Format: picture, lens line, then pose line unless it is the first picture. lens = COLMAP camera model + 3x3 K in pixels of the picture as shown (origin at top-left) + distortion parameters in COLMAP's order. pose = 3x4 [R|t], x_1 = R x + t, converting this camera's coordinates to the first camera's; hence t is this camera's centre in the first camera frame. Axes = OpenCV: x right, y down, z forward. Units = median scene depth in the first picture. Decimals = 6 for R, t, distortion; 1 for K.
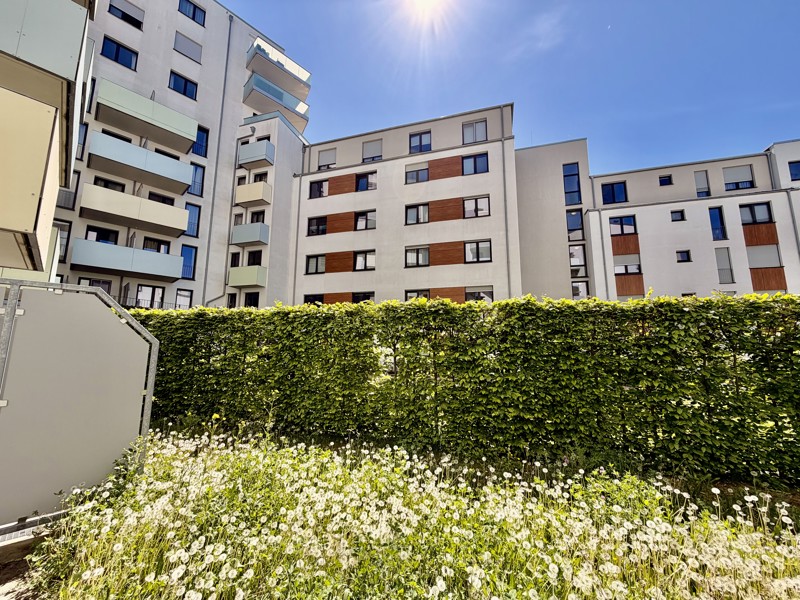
lens RADIAL K [[319.2, 0, 397.5], [0, 319.2, 300.1], [0, 0, 1]] dist [-0.000064, 0.000016]
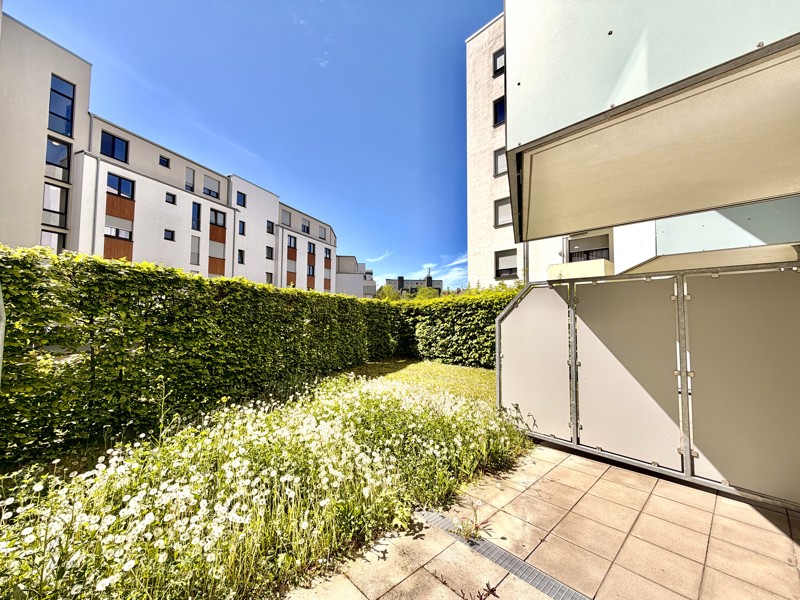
lens RADIAL K [[319.2, 0, 397.5], [0, 319.2, 300.1], [0, 0, 1]] dist [-0.000064, 0.000016]
pose [[0.060400, 0.038659, 0.997425, -0.184705], [-0.153852, 0.987669, -0.028965, 0.001281], [-0.986246, -0.151706, 0.065603, 0.073111]]
